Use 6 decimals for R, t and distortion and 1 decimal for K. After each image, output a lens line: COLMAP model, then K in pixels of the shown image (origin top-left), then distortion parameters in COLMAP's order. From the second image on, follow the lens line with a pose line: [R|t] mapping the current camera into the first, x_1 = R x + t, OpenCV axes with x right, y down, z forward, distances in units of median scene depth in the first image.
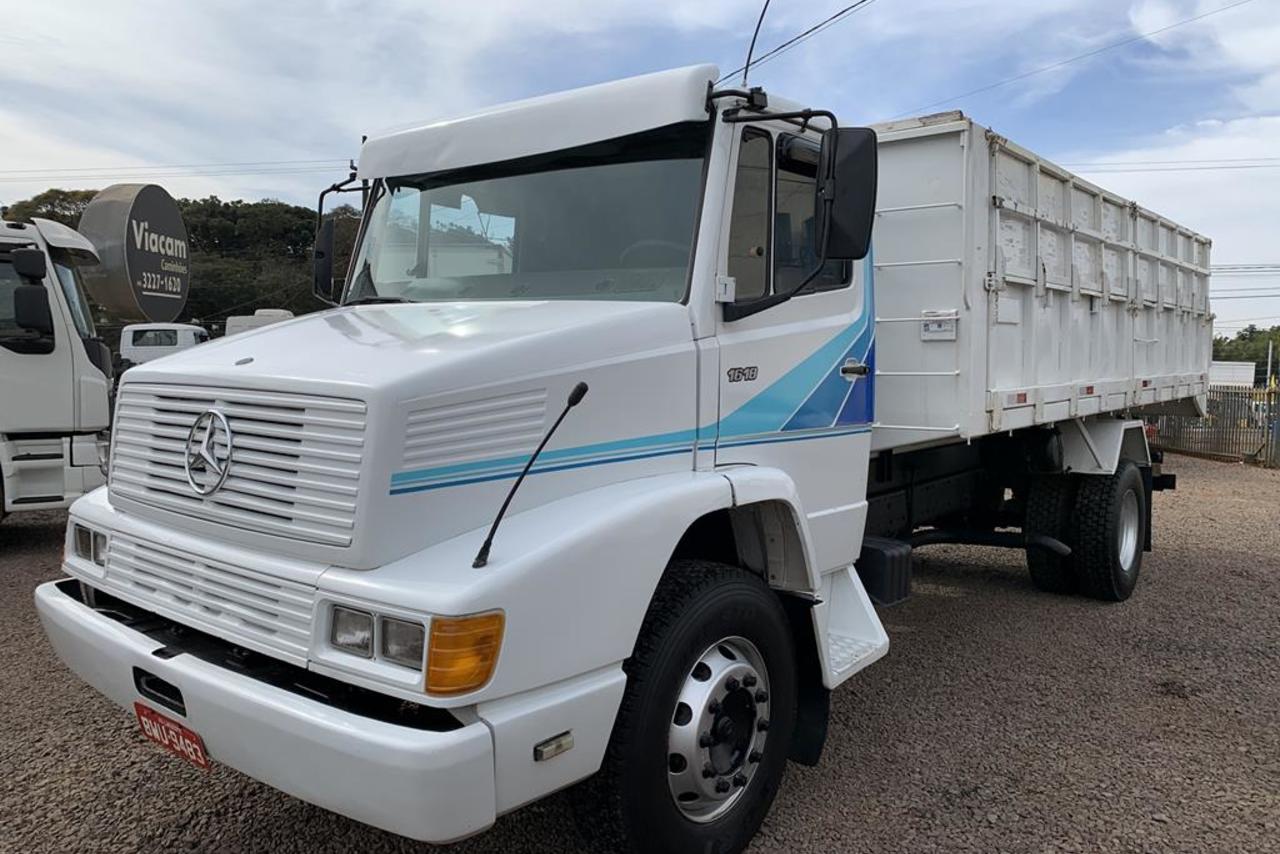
lens RADIAL K [[1013.3, 0, 636.4], [0, 1013.3, 392.2], [0, 0, 1]] dist [0.001637, -0.007648]
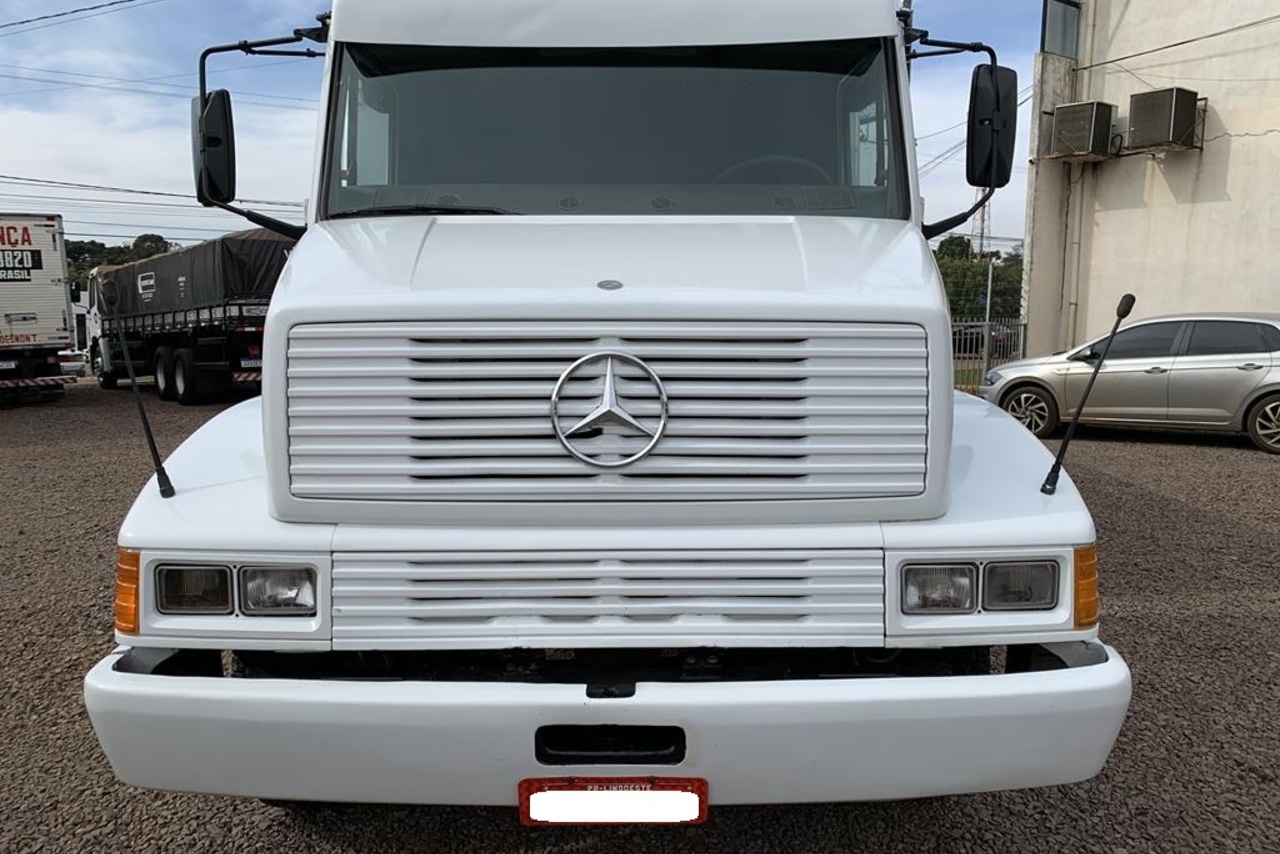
lens RADIAL K [[1013.3, 0, 636.4], [0, 1013.3, 392.2], [0, 0, 1]] dist [0.001637, -0.007648]
pose [[0.763255, -0.076011, 0.641611, -0.690669], [0.040399, 0.996727, 0.070023, -0.001975], [-0.644834, -0.027525, 0.763827, 0.345283]]
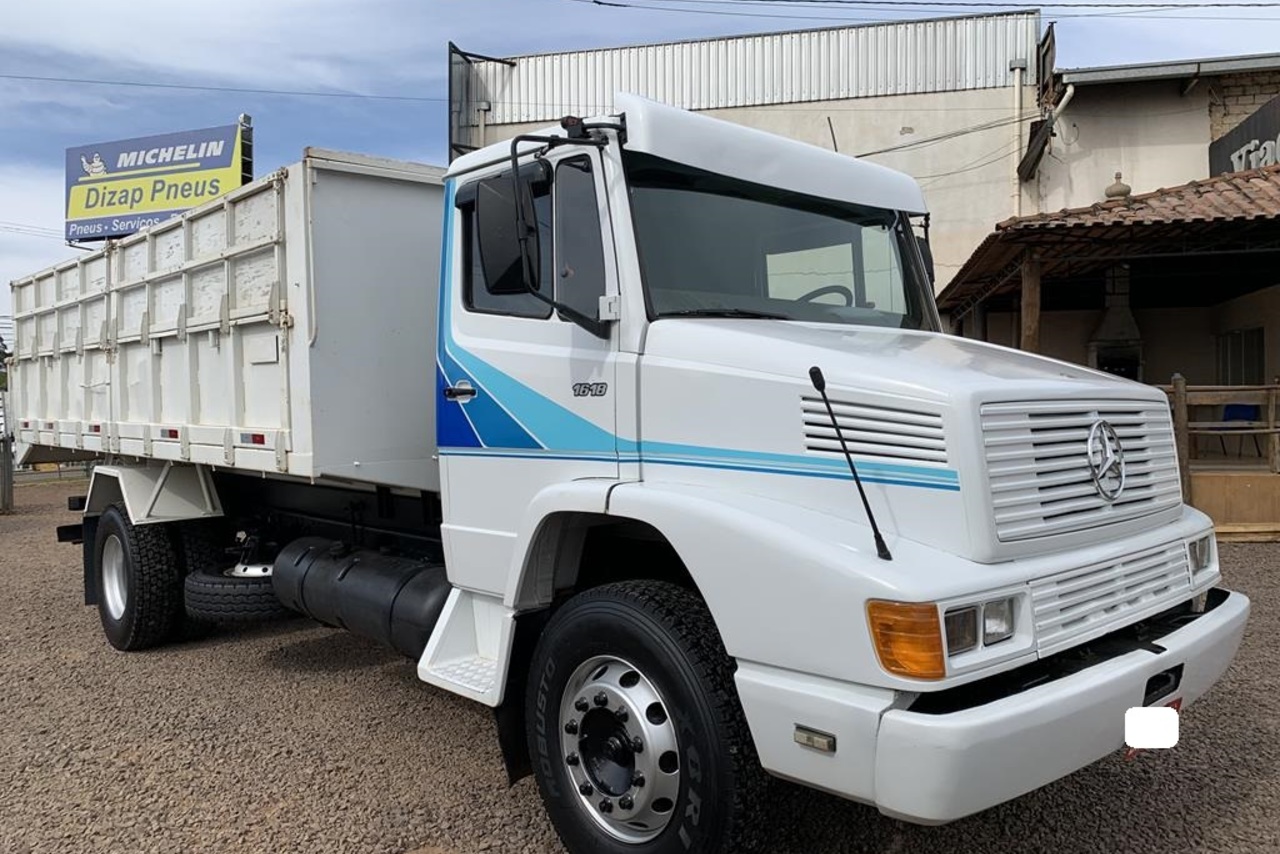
lens RADIAL K [[1013.3, 0, 636.4], [0, 1013.3, 392.2], [0, 0, 1]] dist [0.001637, -0.007648]
pose [[0.122126, -0.014140, 0.992414, -1.220767], [0.041913, 0.999080, 0.009077, -0.033186], [-0.991629, 0.040486, 0.122606, 1.081232]]
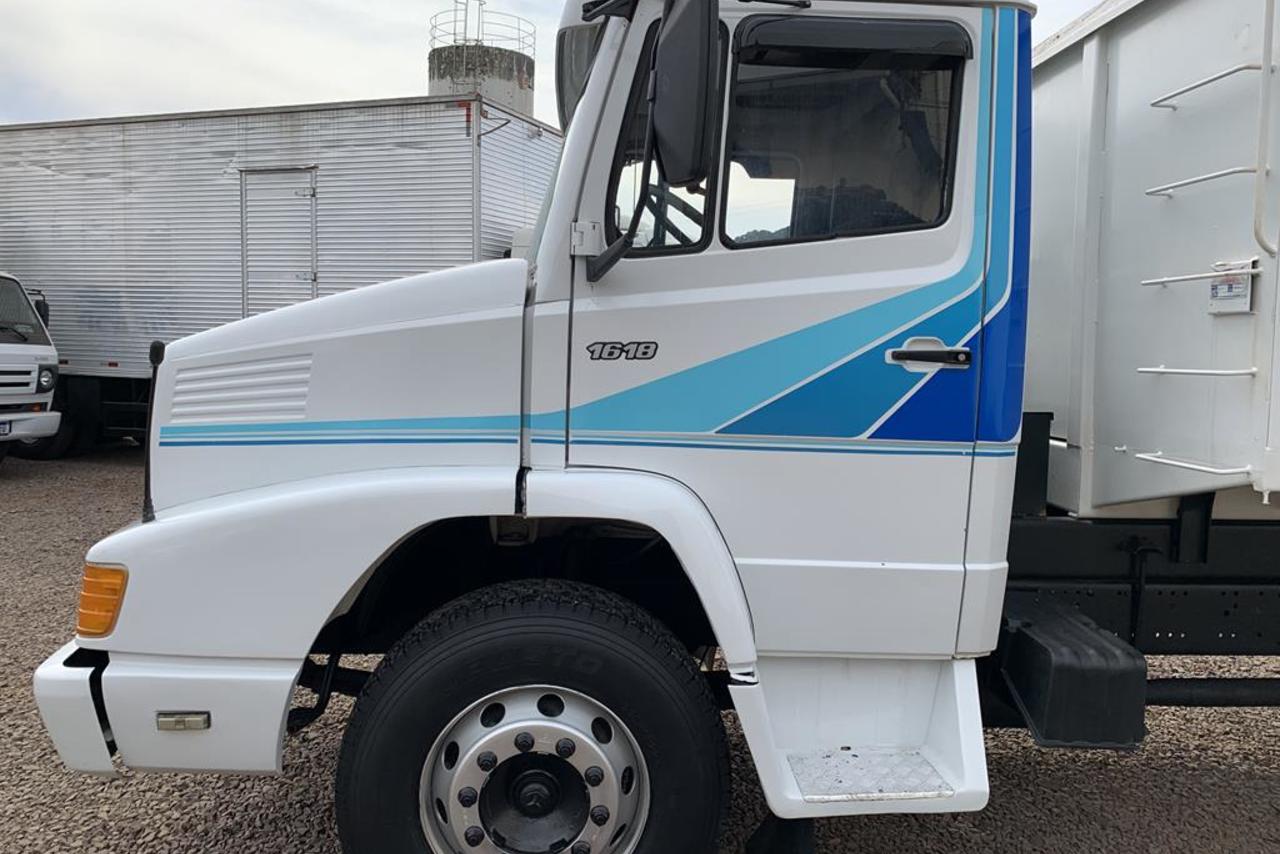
lens RADIAL K [[1013.3, 0, 636.4], [0, 1013.3, 392.2], [0, 0, 1]] dist [0.001637, -0.007648]
pose [[0.658300, 0.048148, -0.751214, 0.604844], [-0.051325, 0.998501, 0.019022, -0.001394], [0.751004, 0.026034, 0.659785, 0.451690]]
